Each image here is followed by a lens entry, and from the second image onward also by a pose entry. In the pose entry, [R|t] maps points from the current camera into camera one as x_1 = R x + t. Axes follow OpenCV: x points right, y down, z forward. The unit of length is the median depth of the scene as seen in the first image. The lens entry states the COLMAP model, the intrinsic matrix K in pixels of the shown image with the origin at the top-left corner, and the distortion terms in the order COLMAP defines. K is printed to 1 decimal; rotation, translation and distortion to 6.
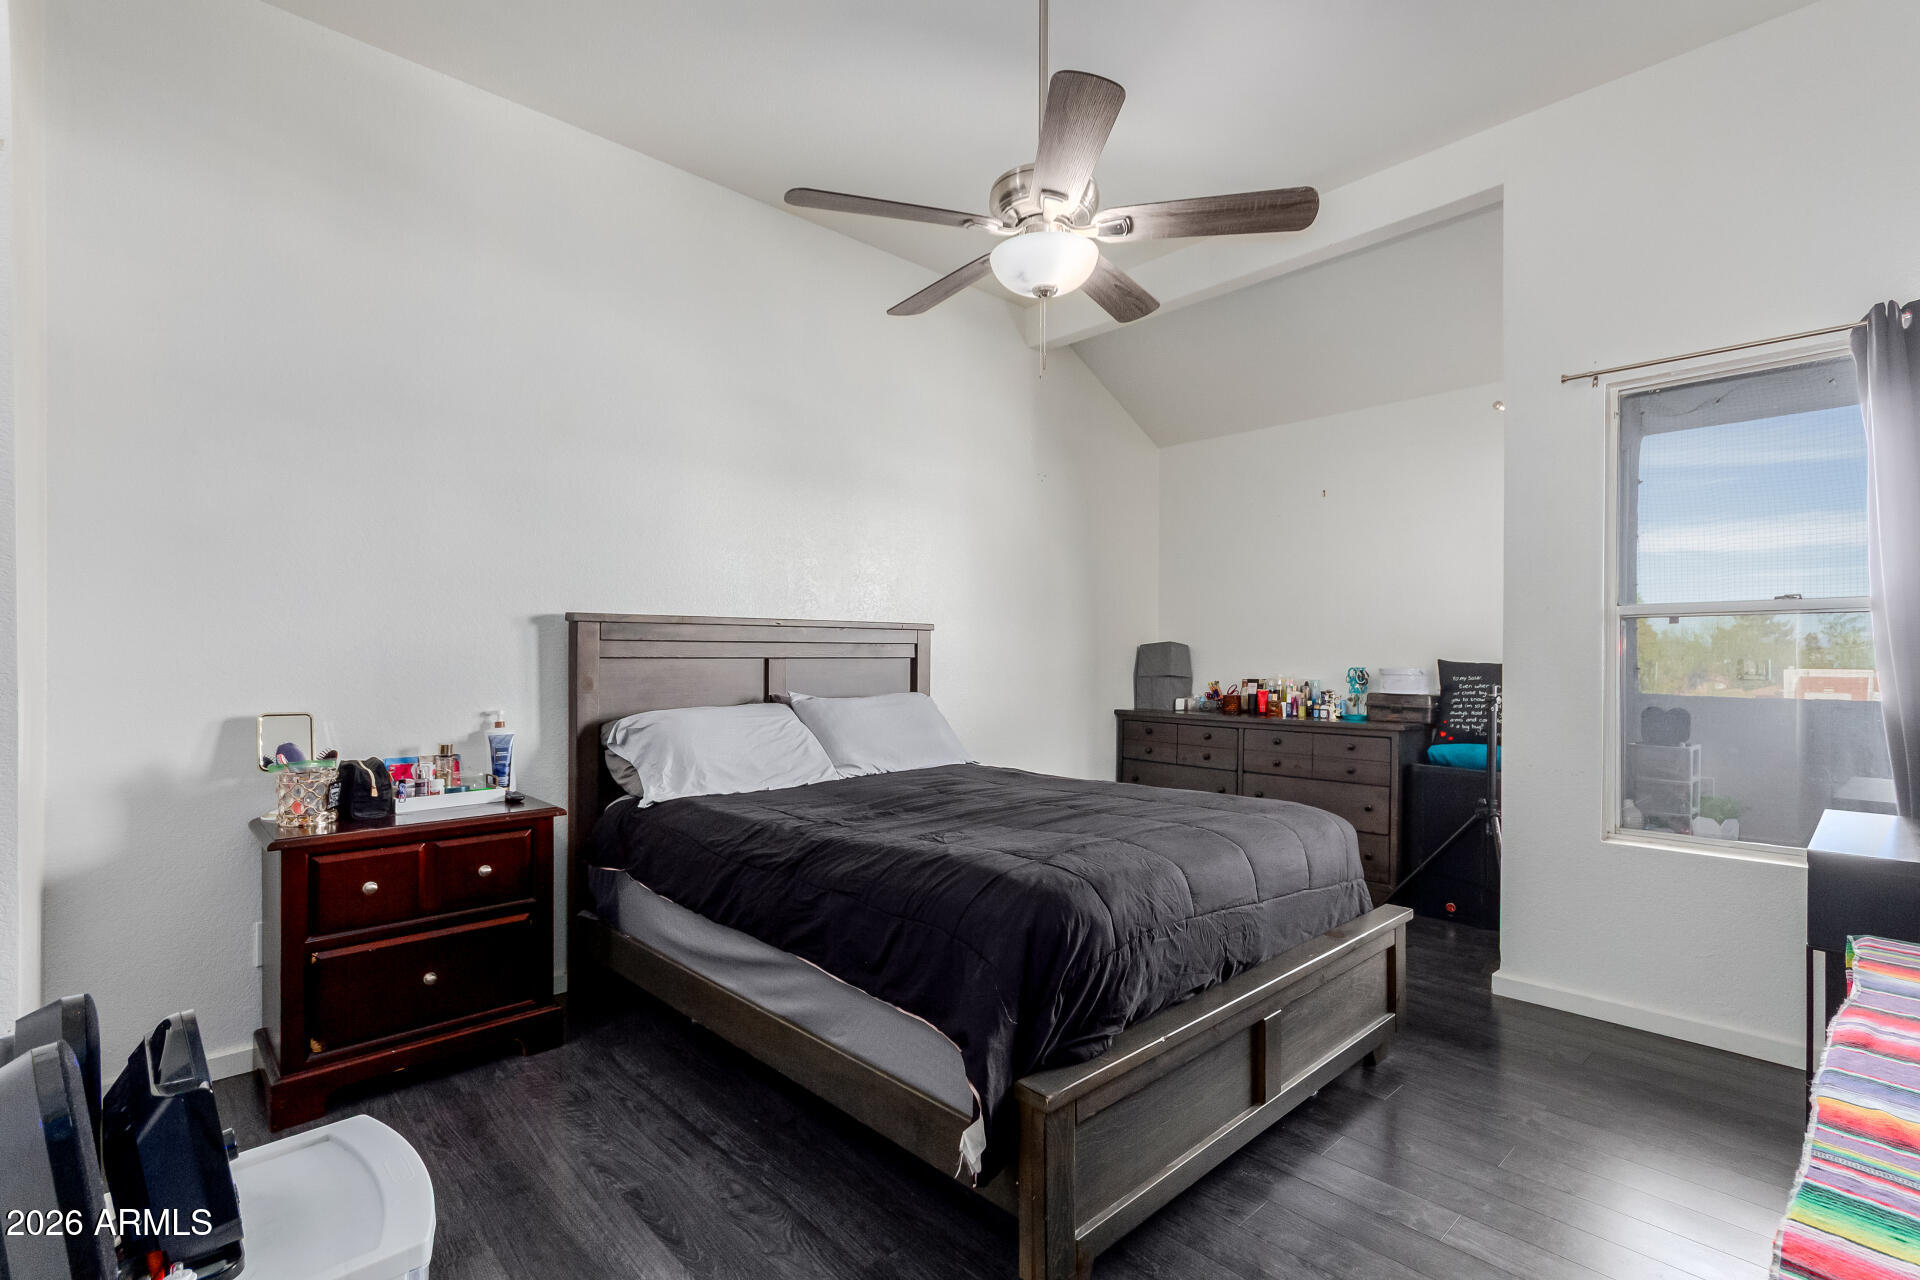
lens RADIAL K [[879.7, 0, 971.9], [0, 879.7, 646.0], [0, 0, 1]] dist [0.004462, -0.001031]
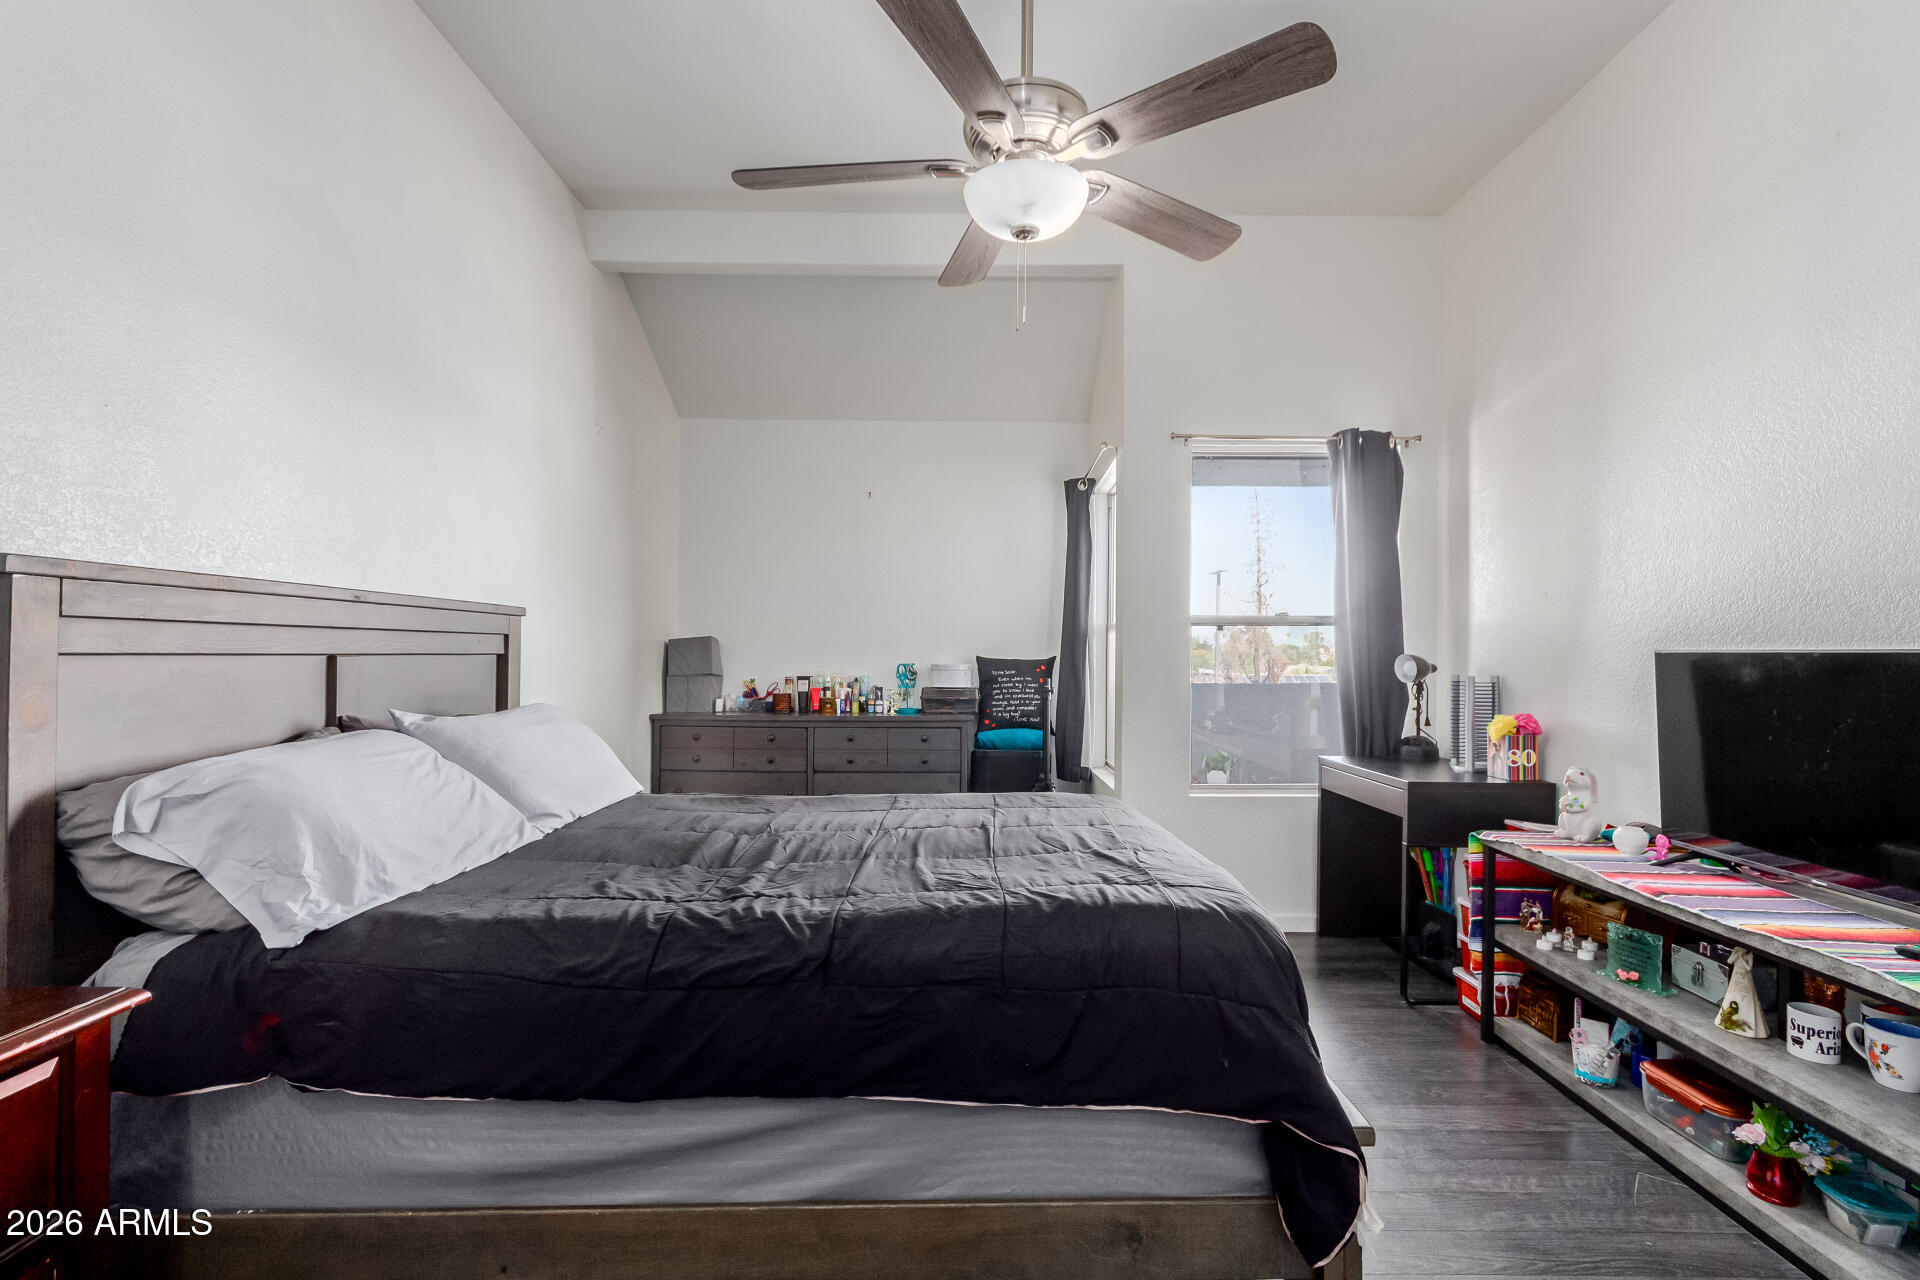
lens RADIAL K [[879.7, 0, 965.5], [0, 879.7, 648.3], [0, 0, 1]] dist [0.004462, -0.001031]
pose [[0.685773, 0.006198, 0.727789, -0.311660], [-0.011419, 0.999932, 0.002244, 0.002713], [-0.727726, -0.009850, 0.685797, 0.235918]]
